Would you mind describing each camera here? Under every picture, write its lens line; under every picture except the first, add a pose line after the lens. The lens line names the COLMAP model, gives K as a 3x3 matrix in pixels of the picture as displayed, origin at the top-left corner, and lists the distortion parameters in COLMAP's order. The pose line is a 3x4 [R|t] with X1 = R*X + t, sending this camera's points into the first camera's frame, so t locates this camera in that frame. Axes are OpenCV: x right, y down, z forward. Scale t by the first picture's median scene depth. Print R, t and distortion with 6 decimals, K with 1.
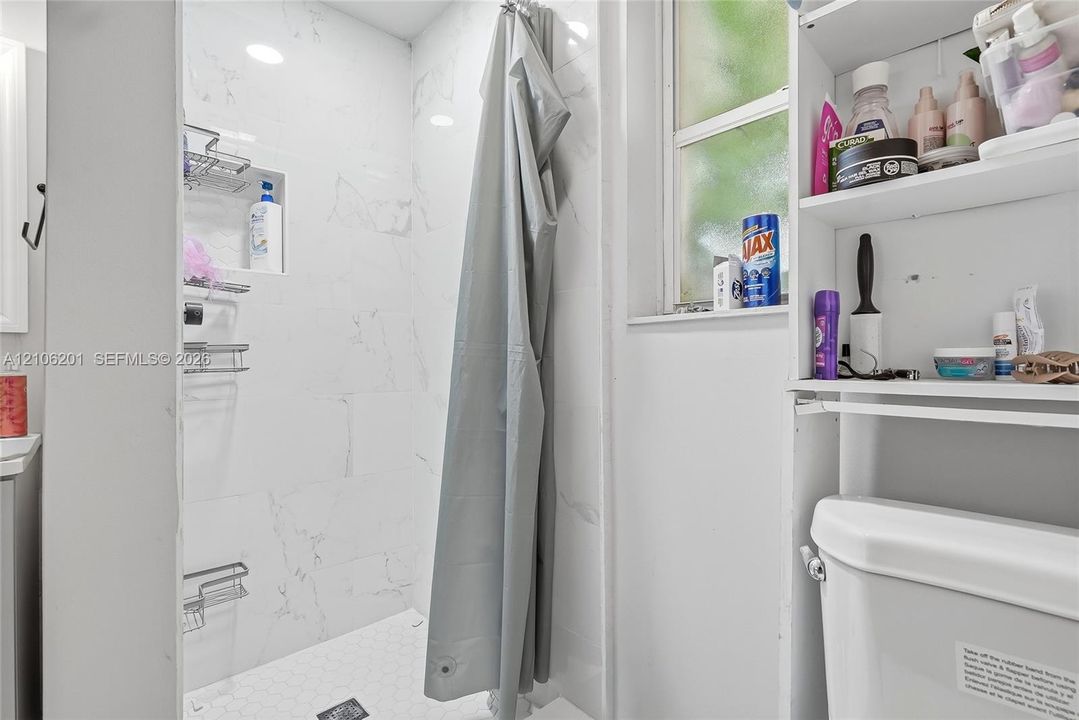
lens RADIAL K [[483.0, 0, 539.5], [0, 483.0, 360.0], [0, 0, 1]] dist [-0.000133, -0.006280]
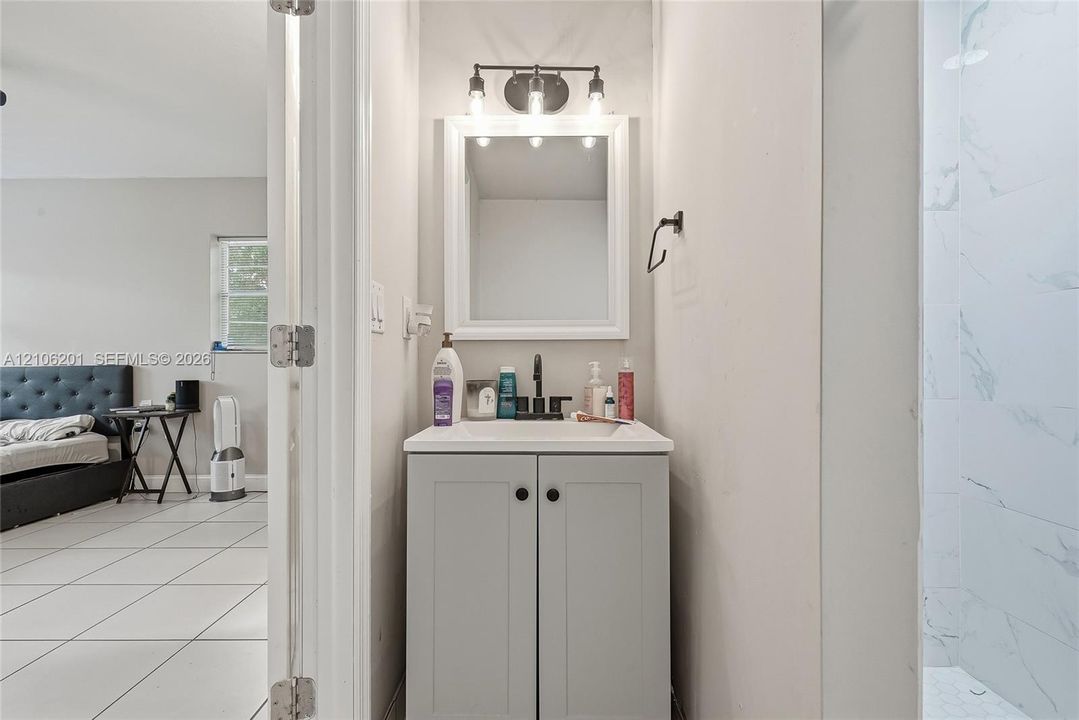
lens RADIAL K [[483.0, 0, 539.5], [0, 483.0, 360.0], [0, 0, 1]] dist [-0.000133, -0.006280]
pose [[0.722257, -0.000462, -0.691624, -0.226918], [-0.001686, 0.999996, -0.002429, 0.001772], [0.691622, 0.002920, 0.722253, -0.071928]]
